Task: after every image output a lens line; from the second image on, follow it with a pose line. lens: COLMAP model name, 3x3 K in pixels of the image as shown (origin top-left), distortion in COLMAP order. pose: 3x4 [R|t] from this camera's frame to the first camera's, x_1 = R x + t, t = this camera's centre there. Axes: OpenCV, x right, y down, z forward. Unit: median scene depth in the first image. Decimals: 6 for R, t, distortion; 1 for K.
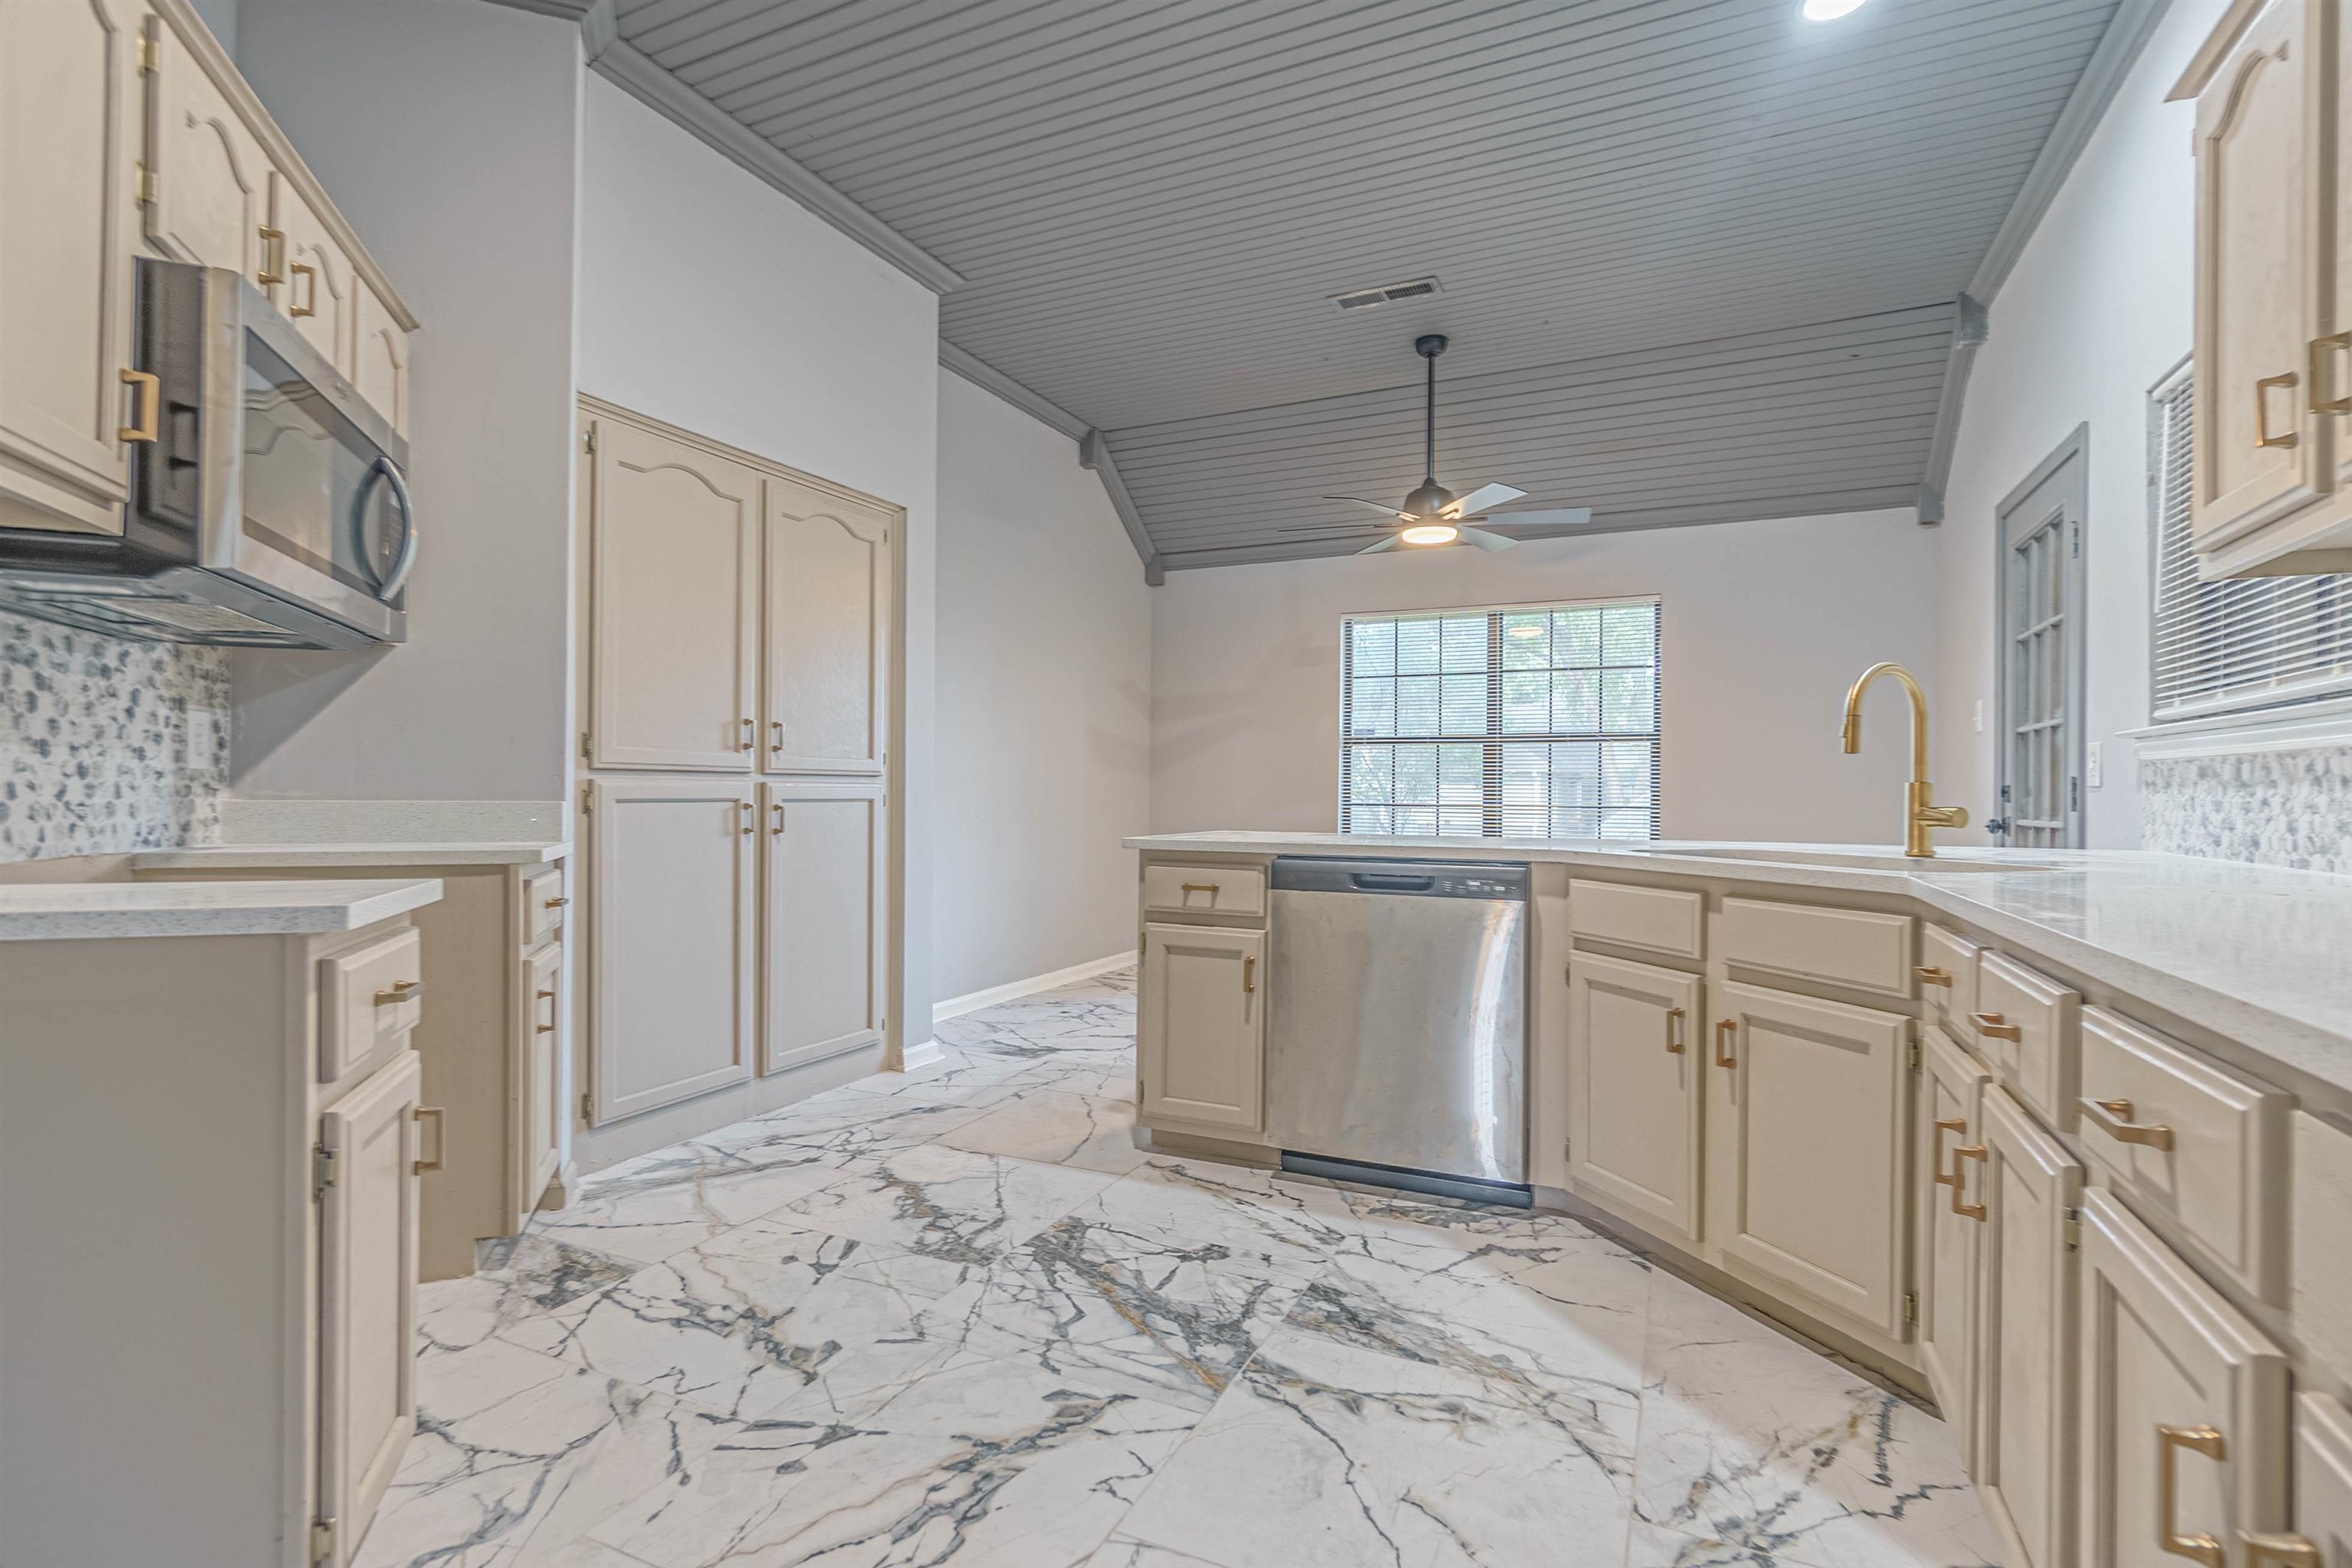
lens RADIAL K [[932.4, 0, 1199.0], [0, 932.4, 804.5], [0, 0, 1]] dist [-0.010681, 0.001257]
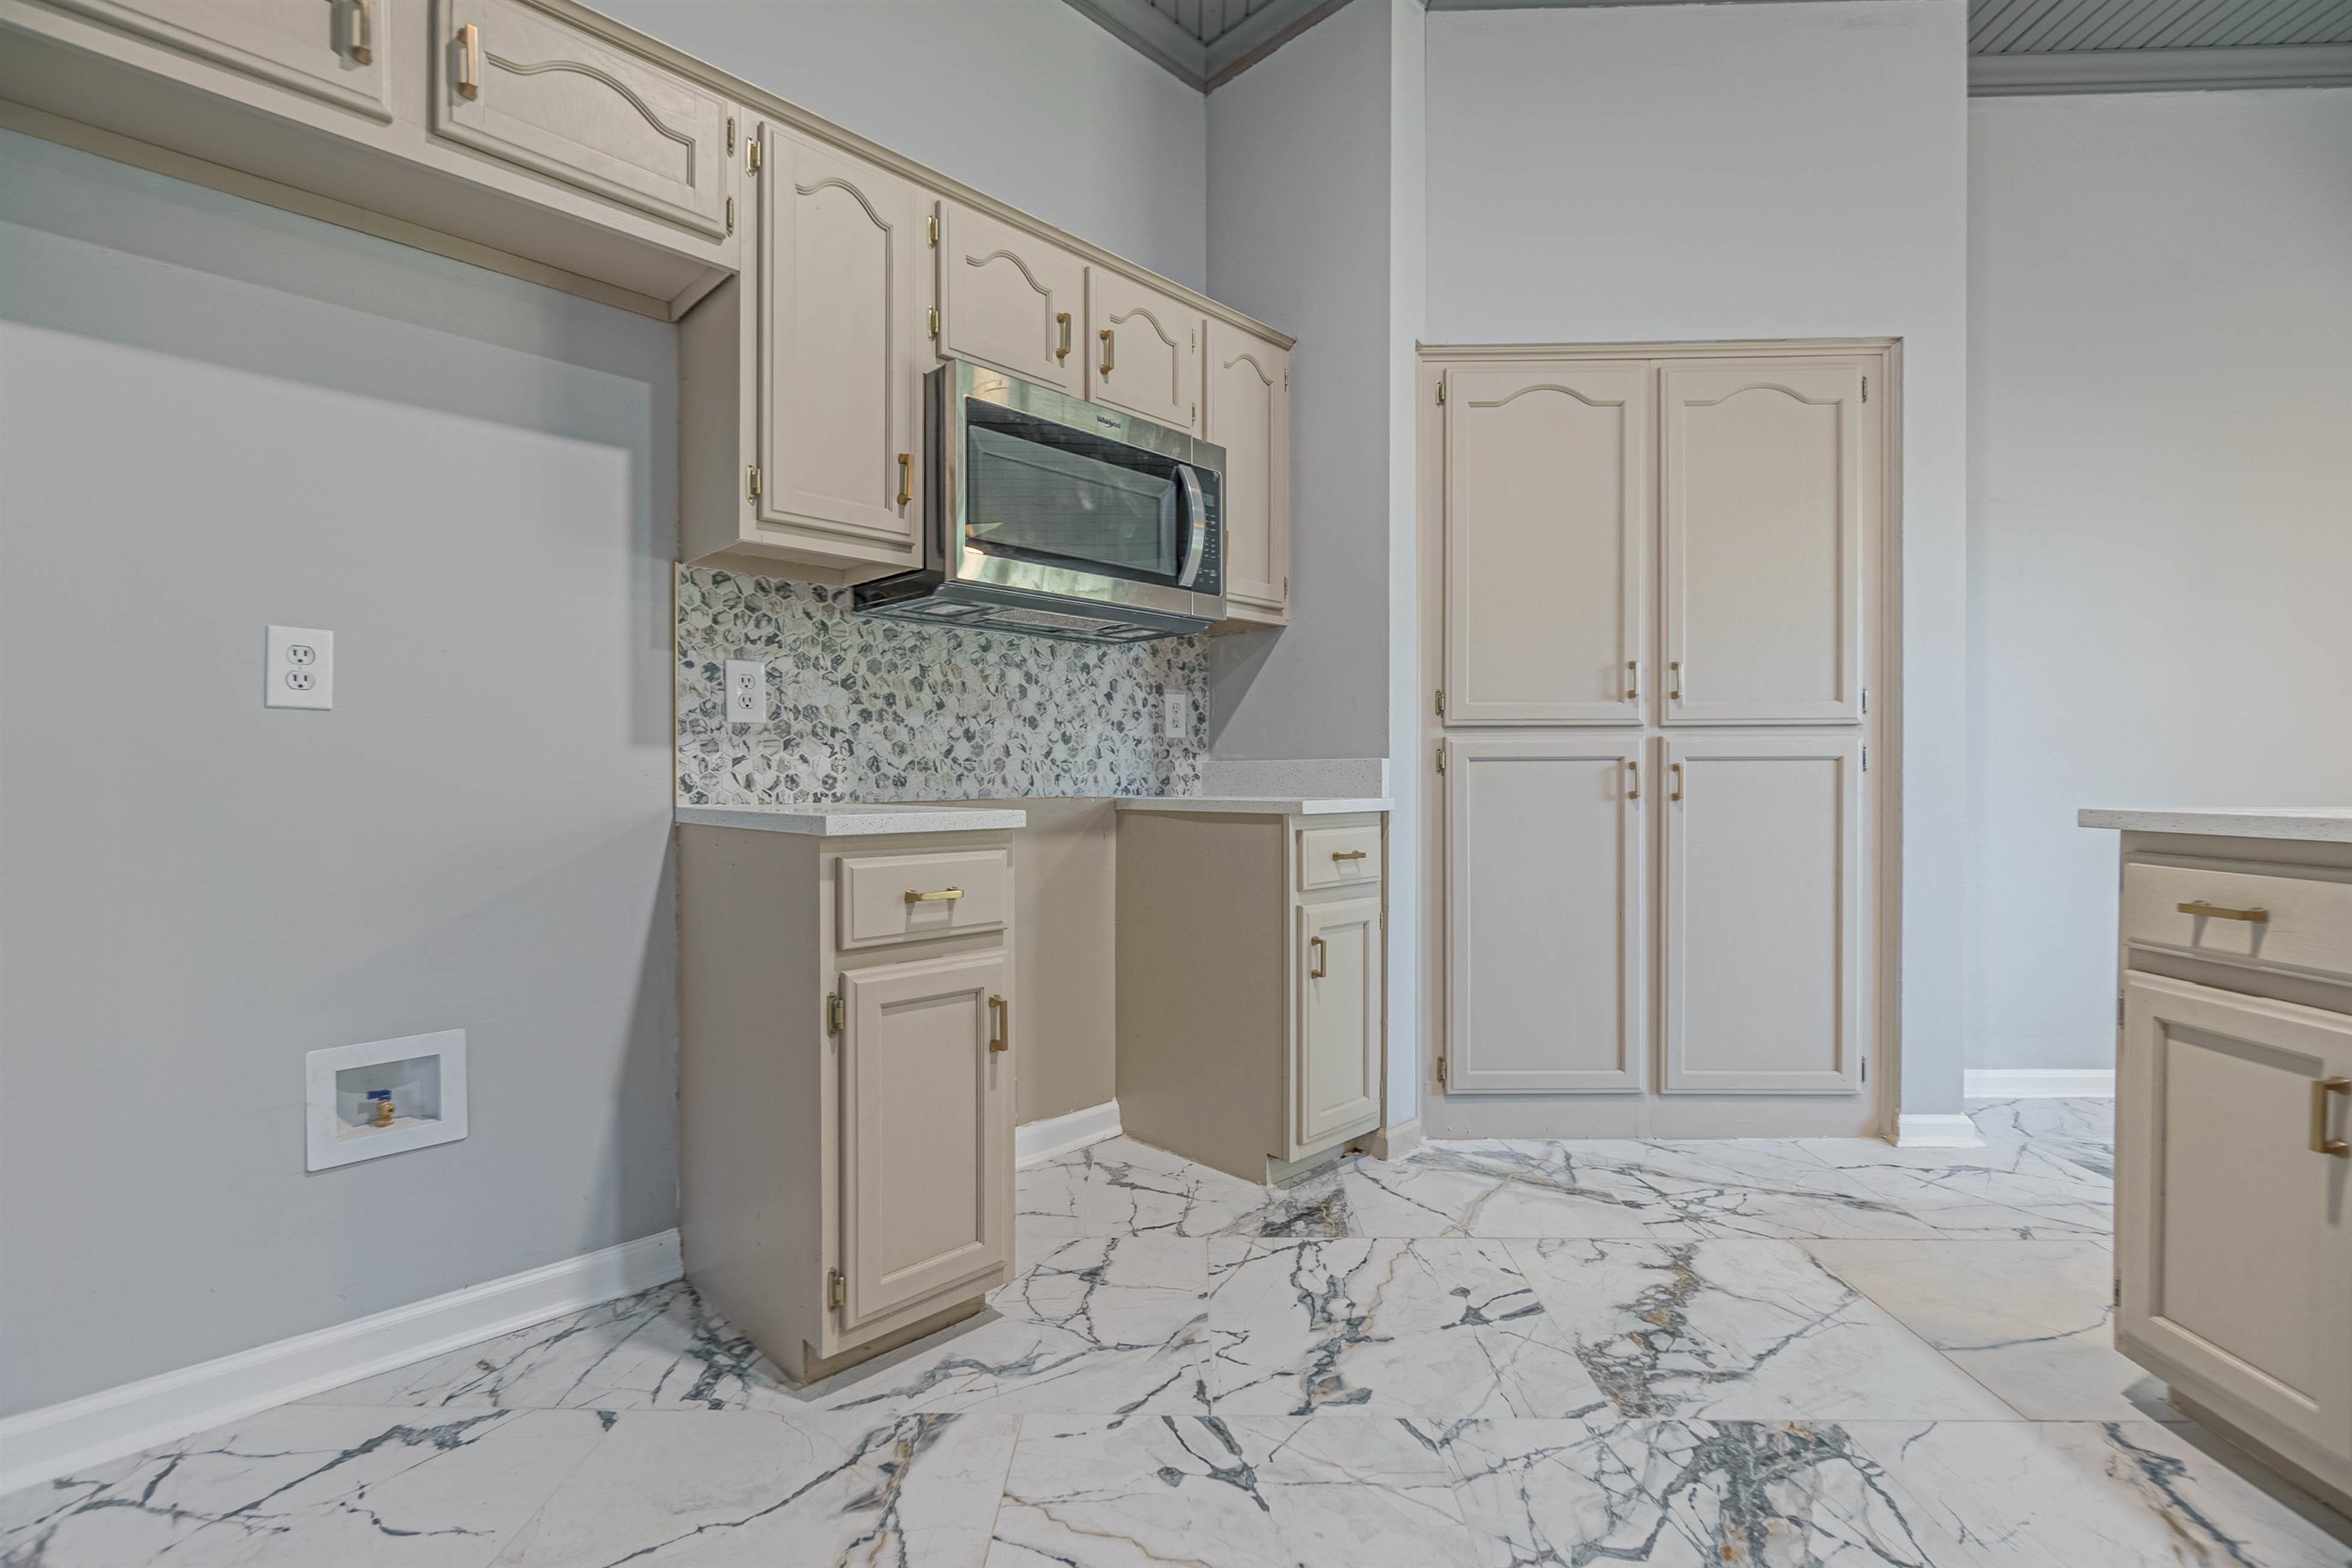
lens RADIAL K [[1054.2, 0, 1166.5], [0, 1054.2, 788.6], [0, 0, 1]] dist [-0.008457, 0.002356]
pose [[0.460845, 0.005282, -0.887465, 0.265131], [0.000767, 0.999980, 0.006350, 0.026054], [0.887480, -0.003607, 0.460832, 0.307665]]
